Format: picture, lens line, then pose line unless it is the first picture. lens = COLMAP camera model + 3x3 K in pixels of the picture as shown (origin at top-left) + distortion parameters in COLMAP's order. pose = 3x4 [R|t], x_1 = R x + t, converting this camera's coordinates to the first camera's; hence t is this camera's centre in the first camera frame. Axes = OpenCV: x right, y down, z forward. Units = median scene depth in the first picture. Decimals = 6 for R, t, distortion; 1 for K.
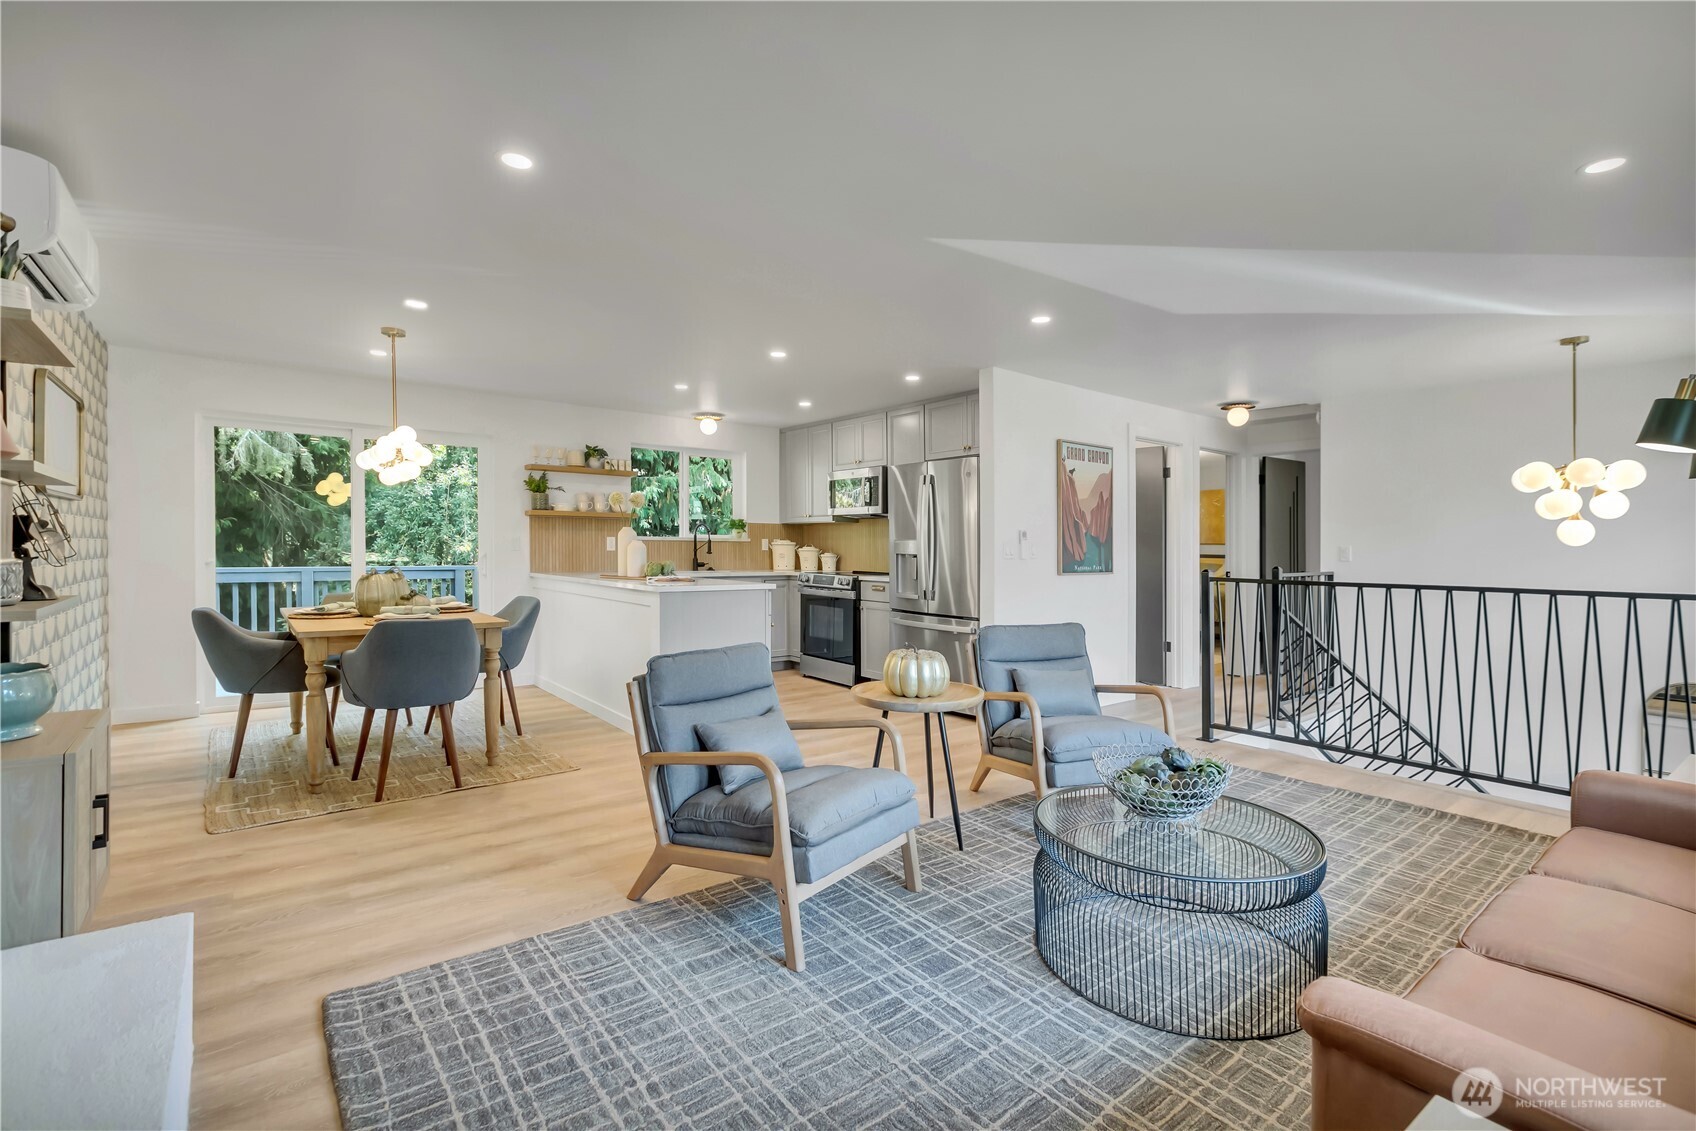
lens RADIAL K [[777.2, 0, 847.1], [0, 777.2, 552.0], [0, 0, 1]] dist [-0.004028, -0.000272]
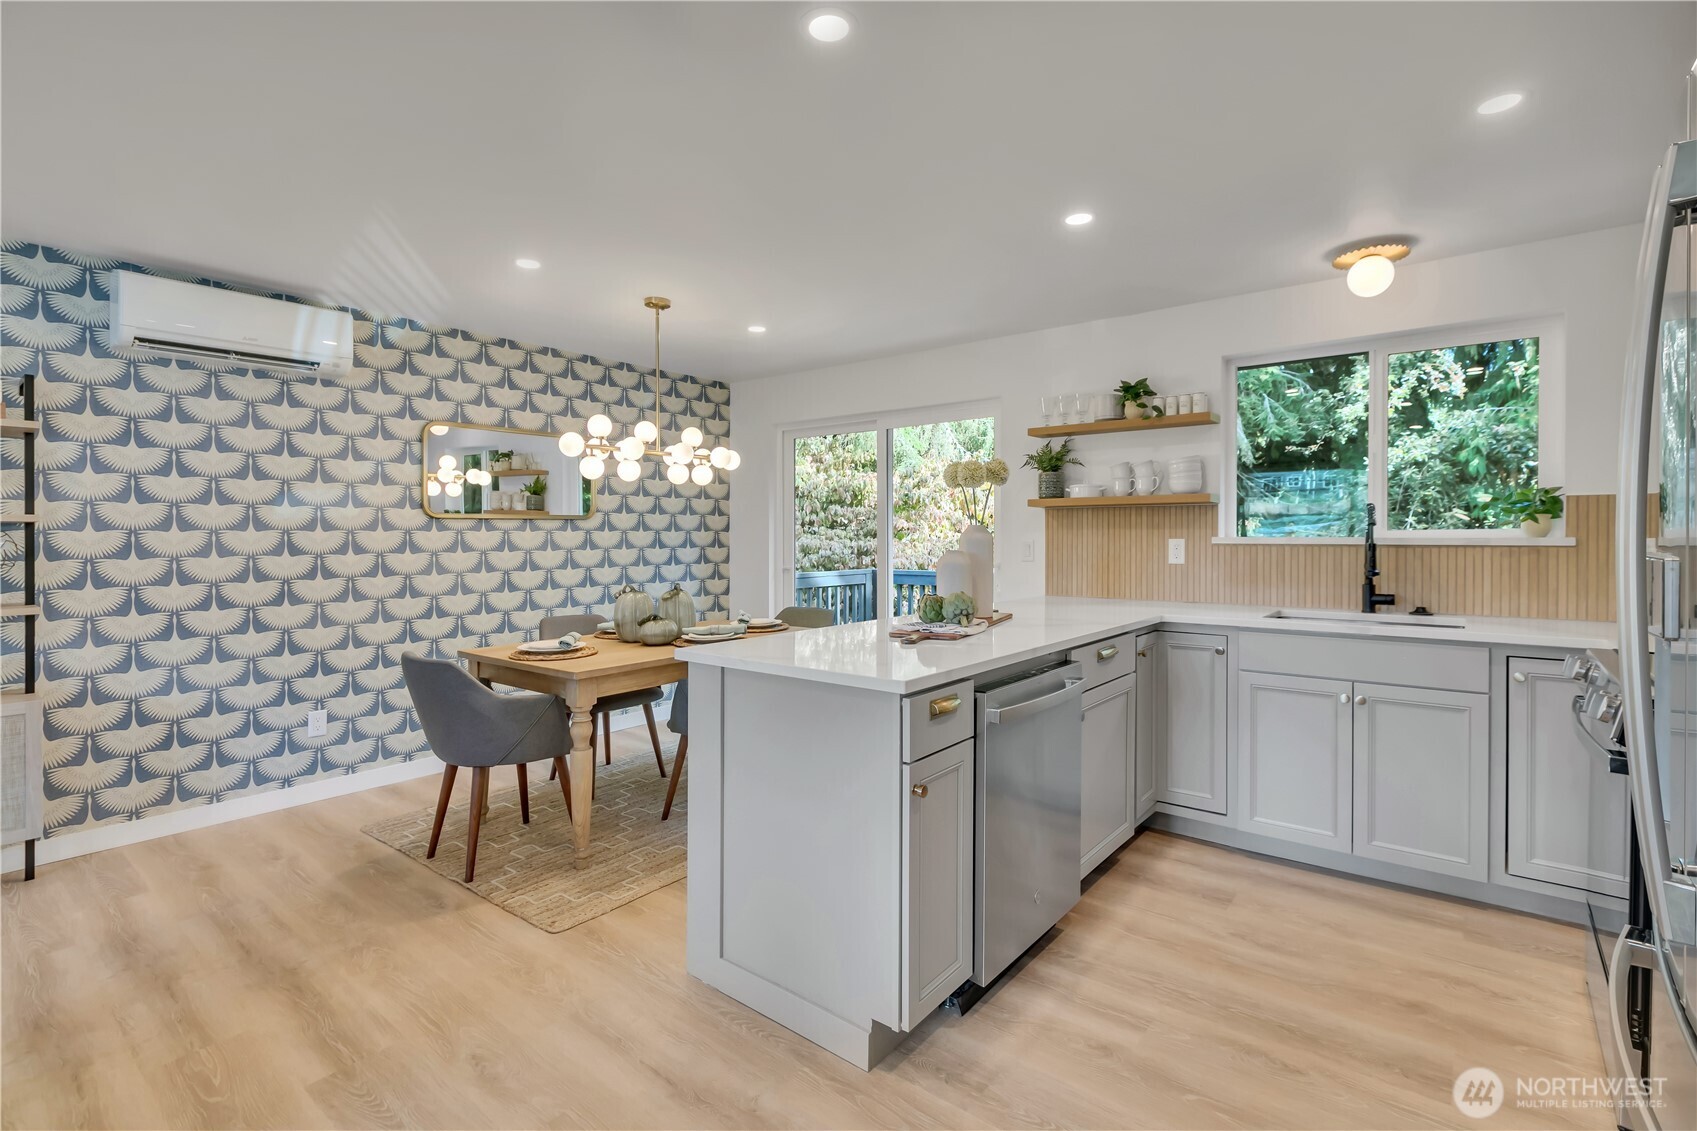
lens RADIAL K [[777.6, 0, 849.3], [0, 777.6, 557.6], [0, 0, 1]] dist [-0.004028, -0.000272]
pose [[0.252893, 0.016343, -0.967356, 0.317939], [-0.007269, 0.999861, 0.014992, -0.023266], [0.967467, 0.003240, 0.252977, 1.173307]]
